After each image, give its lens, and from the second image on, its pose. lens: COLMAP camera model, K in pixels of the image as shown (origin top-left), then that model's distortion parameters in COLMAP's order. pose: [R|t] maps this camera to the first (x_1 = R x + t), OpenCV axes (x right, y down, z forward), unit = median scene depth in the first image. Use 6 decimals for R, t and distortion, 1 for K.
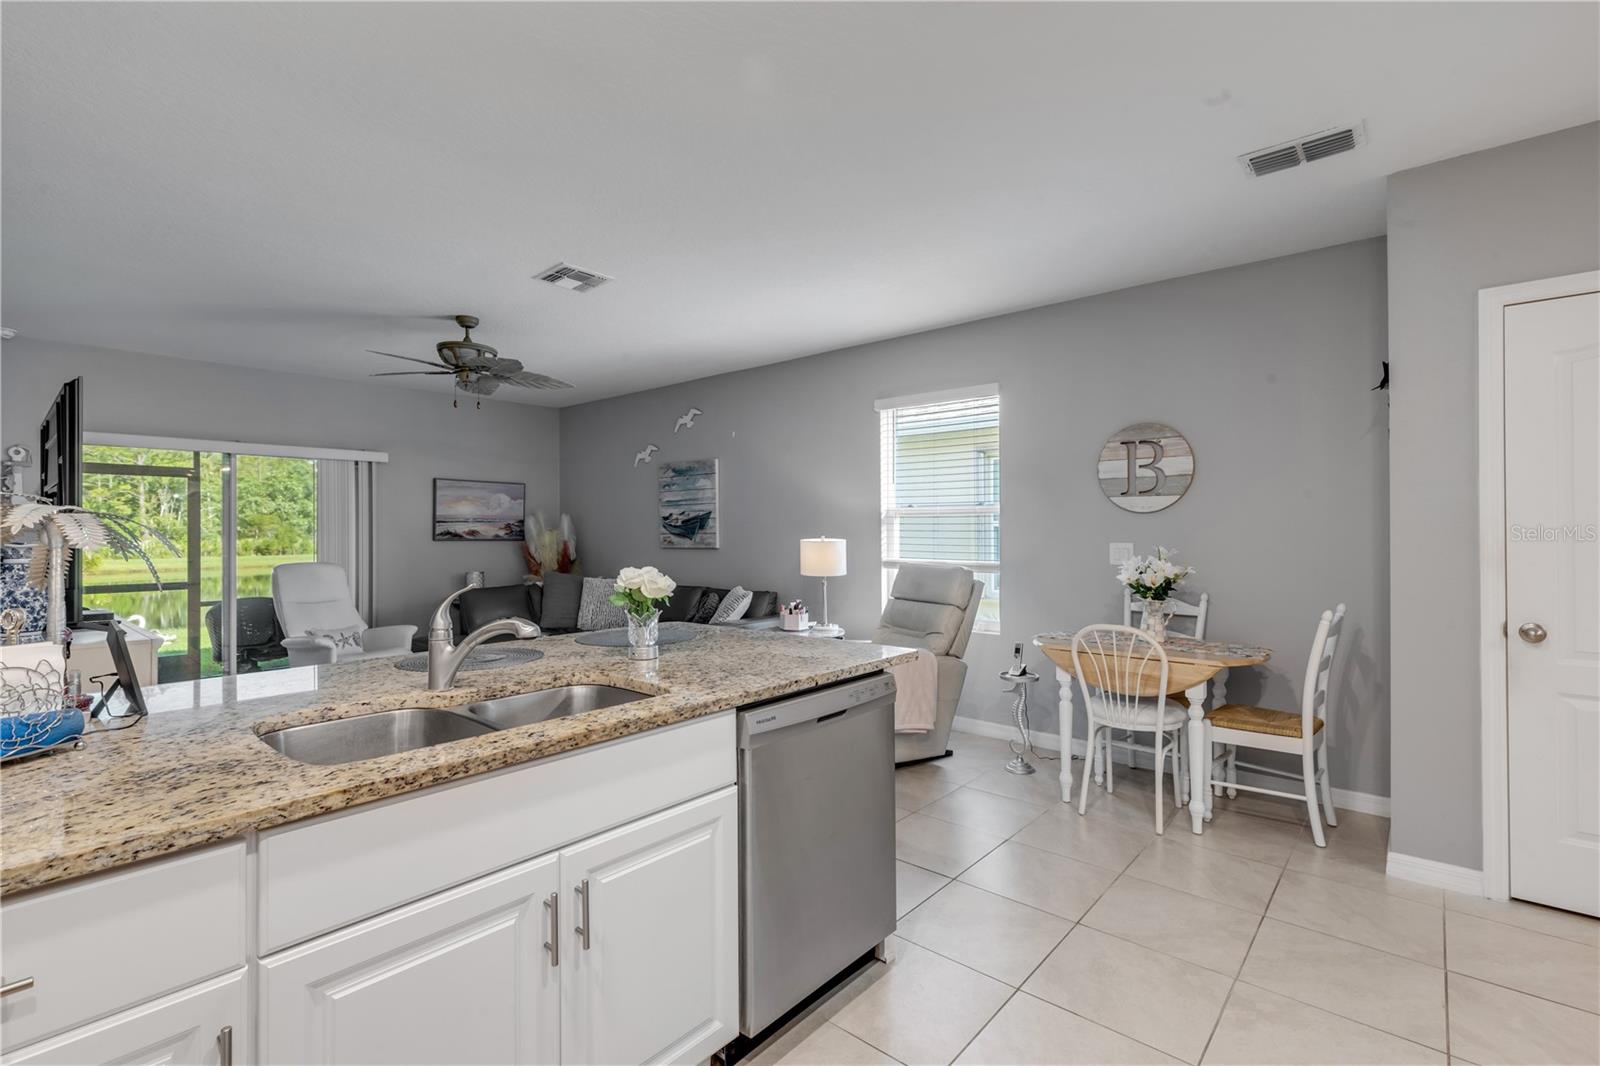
lens RADIAL K [[720.0, 0, 797.7], [0, 720.0, 529.6], [0, 0, 1]] dist [0.008573, -0.001642]
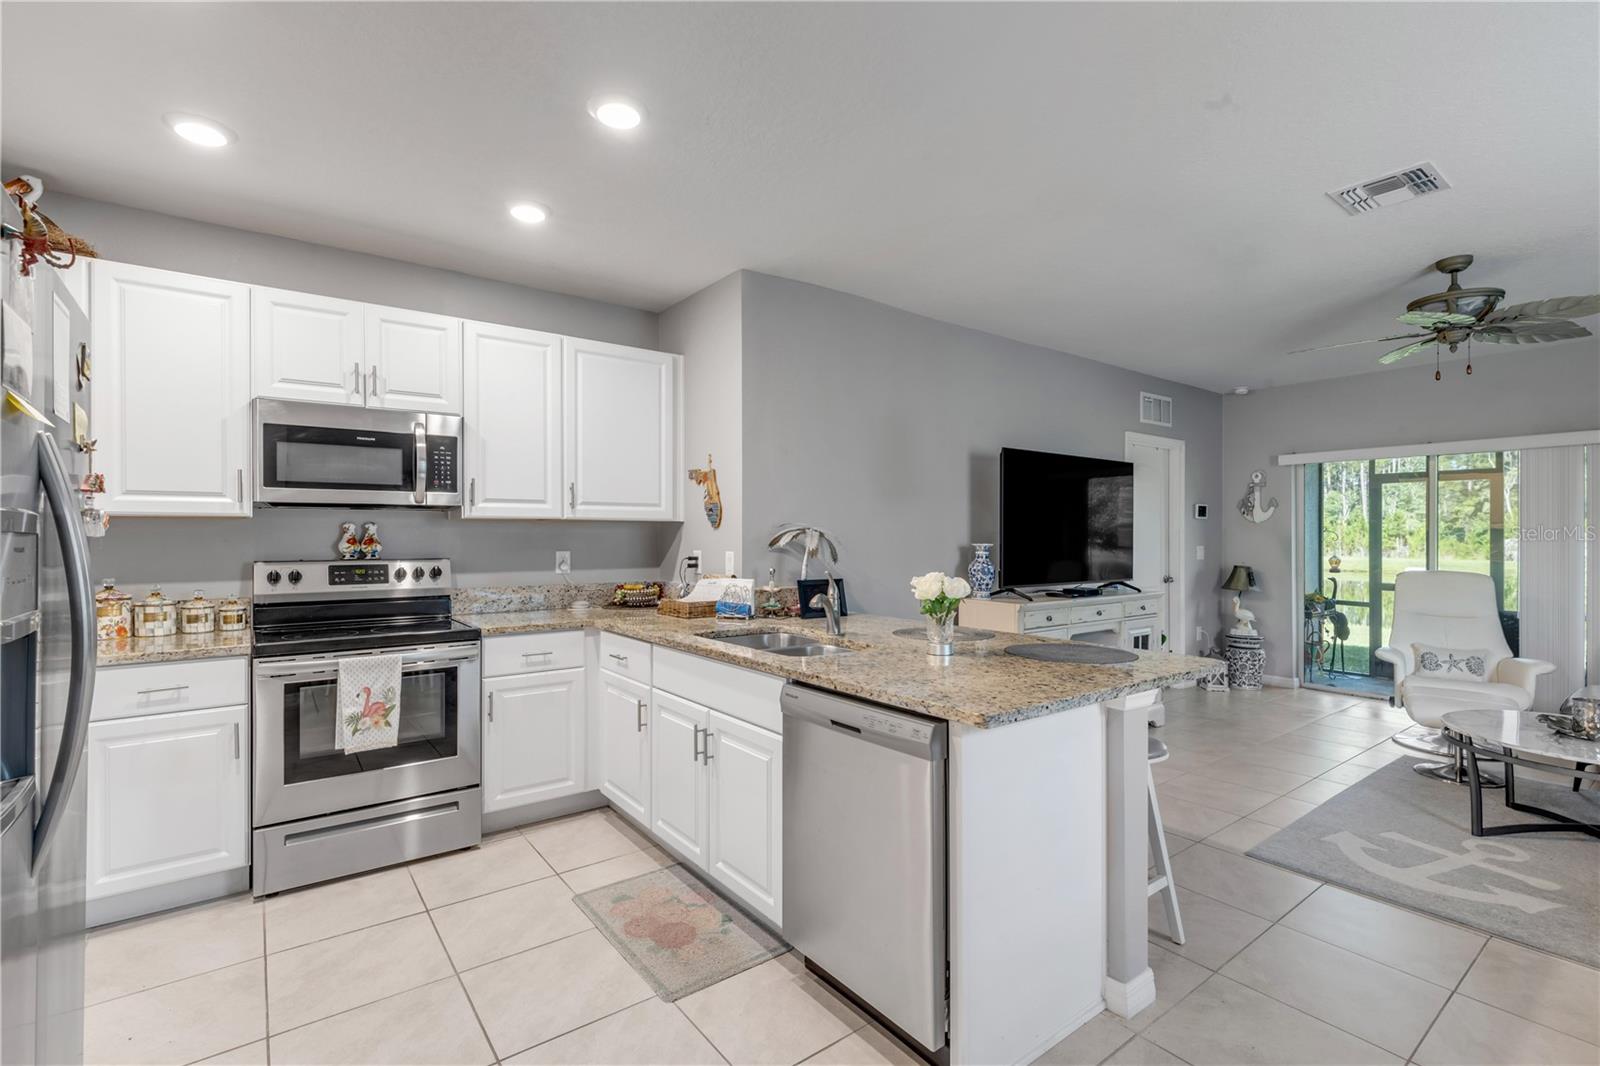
lens RADIAL K [[724.5, 0, 800.8], [0, 724.5, 535.4], [0, 0, 1]] dist [0.004841, -0.001041]
pose [[-0.201500, 0.004485, -0.979478, 0.312115], [0.003151, 0.999987, 0.003930, -0.003943], [0.979483, -0.002295, -0.201512, 0.338477]]
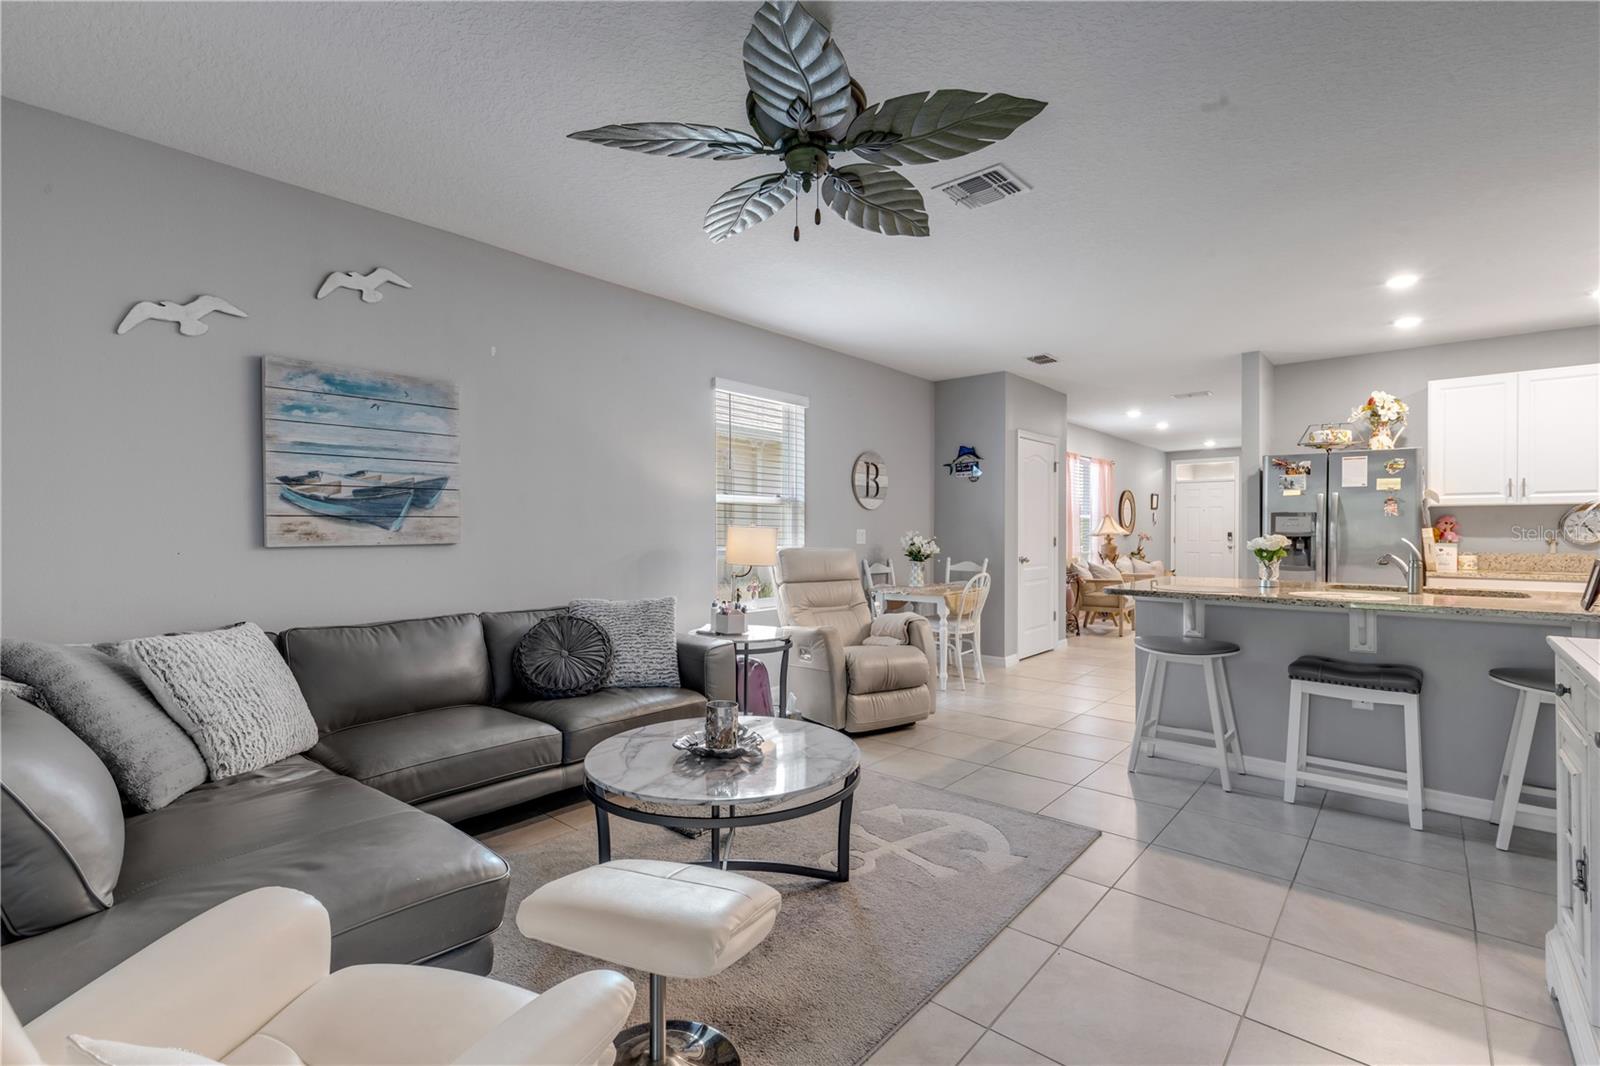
lens RADIAL K [[720.0, 0, 797.7], [0, 720.0, 529.6], [0, 0, 1]] dist [0.008573, -0.001642]
pose [[-0.000854, 0.005251, 0.999986, -0.657820], [-0.002237, 0.999984, -0.005253, 0.017014], [-0.999997, -0.002242, -0.000842, 0.716231]]
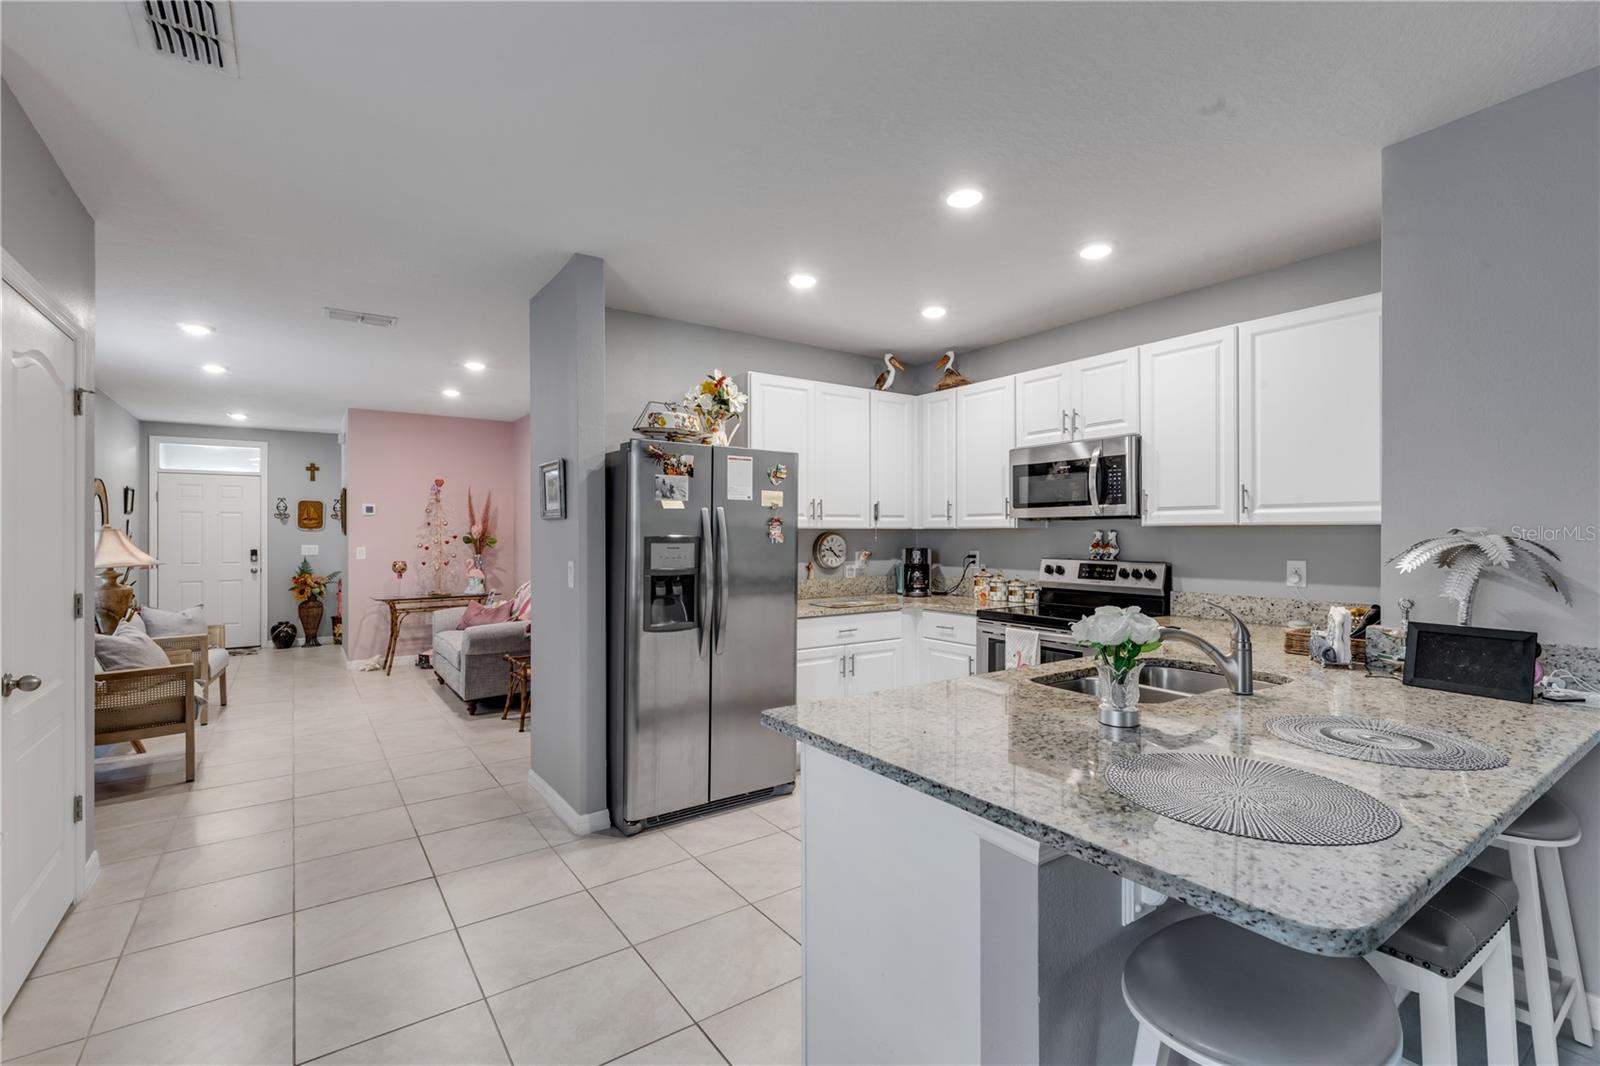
lens RADIAL K [[720.0, 0, 797.7], [0, 720.0, 529.6], [0, 0, 1]] dist [0.008573, -0.001642]
pose [[-0.971547, 0.007362, 0.236731, -0.021348], [0.005806, 0.999957, -0.007271, -0.009653], [-0.236774, -0.005689, -0.971548, 0.616906]]
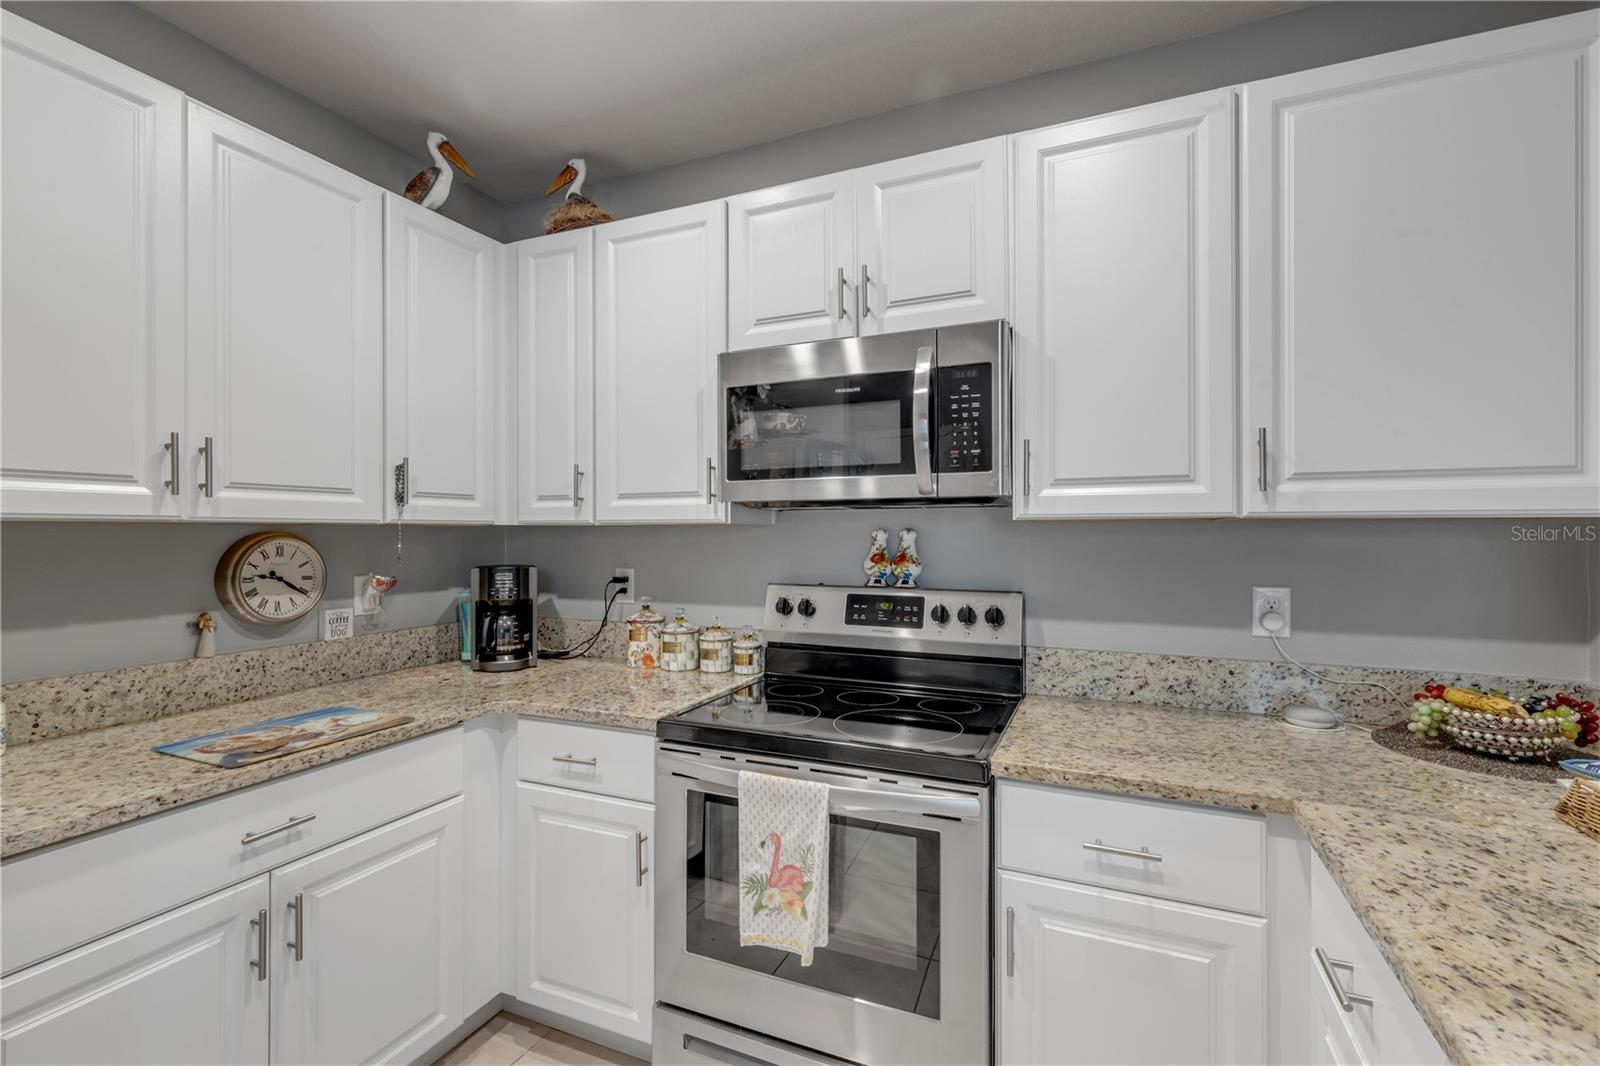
lens RADIAL K [[720.0, 0, 797.7], [0, 720.0, 529.6], [0, 0, 1]] dist [0.008573, -0.001642]
pose [[-0.953592, 0.004889, -0.301061, 0.006164], [0.006068, 0.999977, -0.002982, -0.011040], [0.301039, -0.004671, -0.953600, 0.226017]]
